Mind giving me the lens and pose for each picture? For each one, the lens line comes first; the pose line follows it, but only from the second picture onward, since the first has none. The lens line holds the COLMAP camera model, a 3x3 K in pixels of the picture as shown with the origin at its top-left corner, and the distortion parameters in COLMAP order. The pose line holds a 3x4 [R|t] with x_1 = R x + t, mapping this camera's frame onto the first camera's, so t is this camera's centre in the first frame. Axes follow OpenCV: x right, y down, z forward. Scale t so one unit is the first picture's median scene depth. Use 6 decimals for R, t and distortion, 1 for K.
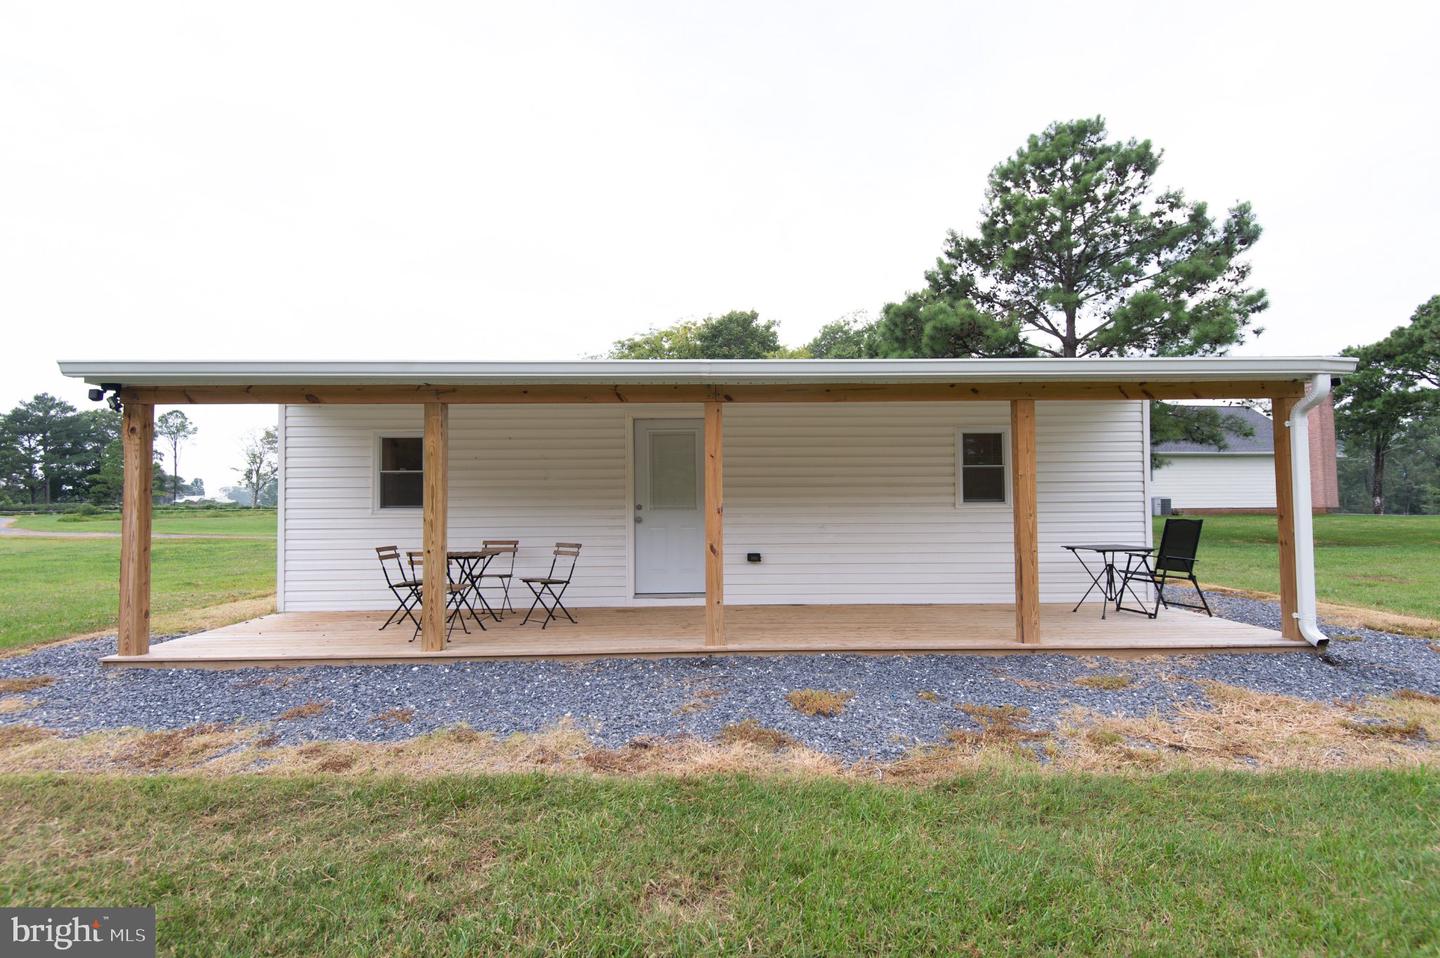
lens RADIAL K [[747.1, 0, 720.5], [0, 747.1, 476.4], [0, 0, 1]] dist [0.000208, -0.000354]
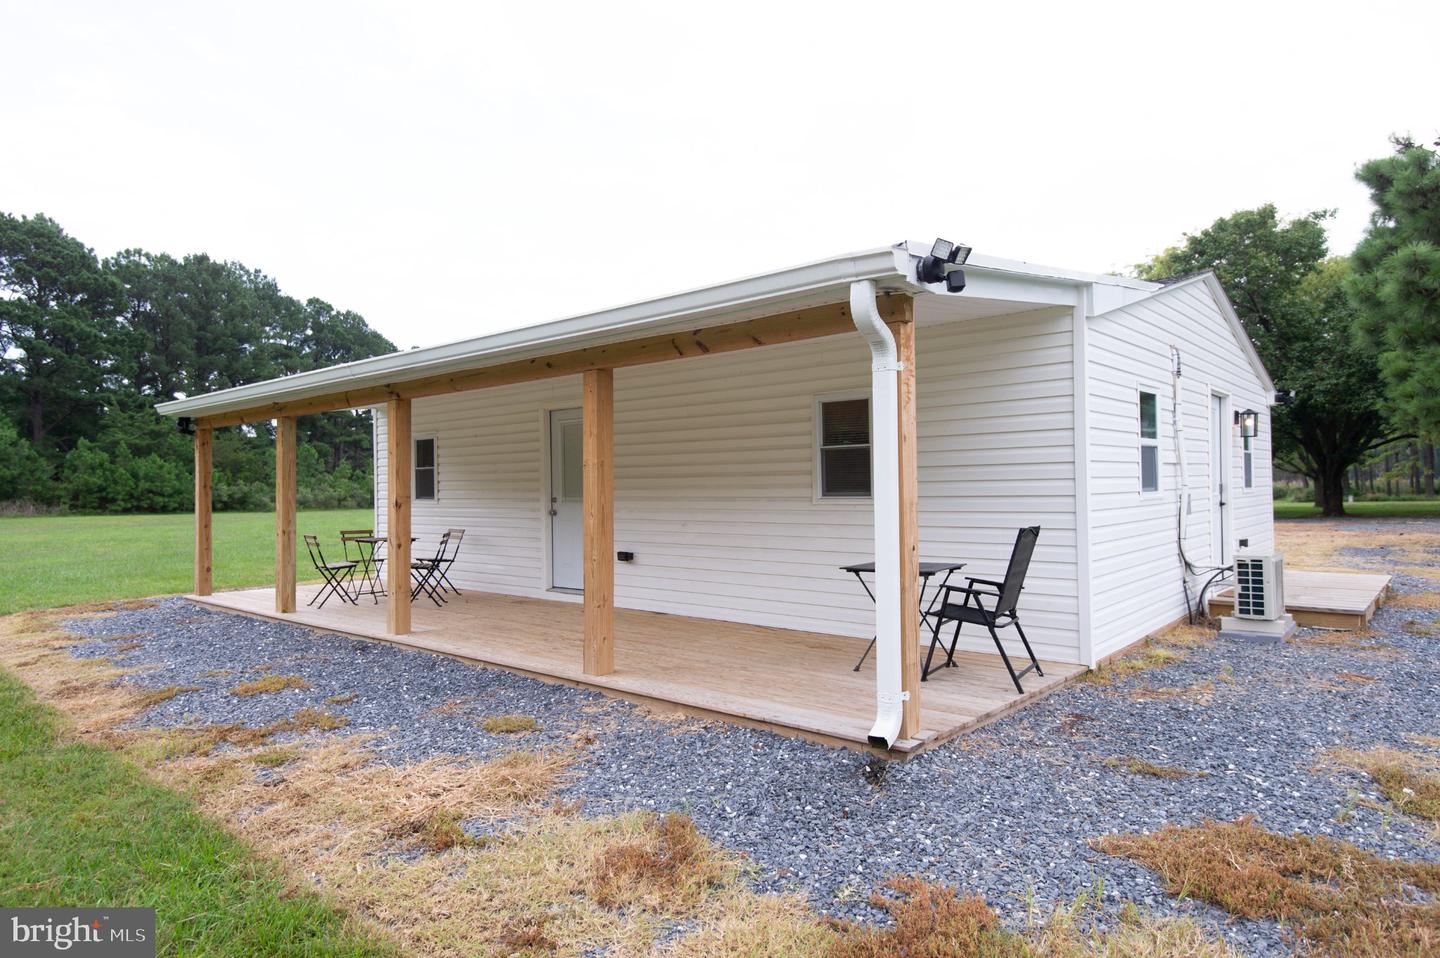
lens RADIAL K [[869.9, 0, 720.7], [0, 869.9, 477.5], [0, 0, 1]] dist [0.004235, 0.000563]
pose [[0.733819, -0.009647, -0.679276, 0.841619], [0.025649, 0.999580, 0.013512, 0.001752], [0.678860, -0.027338, 0.733758, 0.306261]]
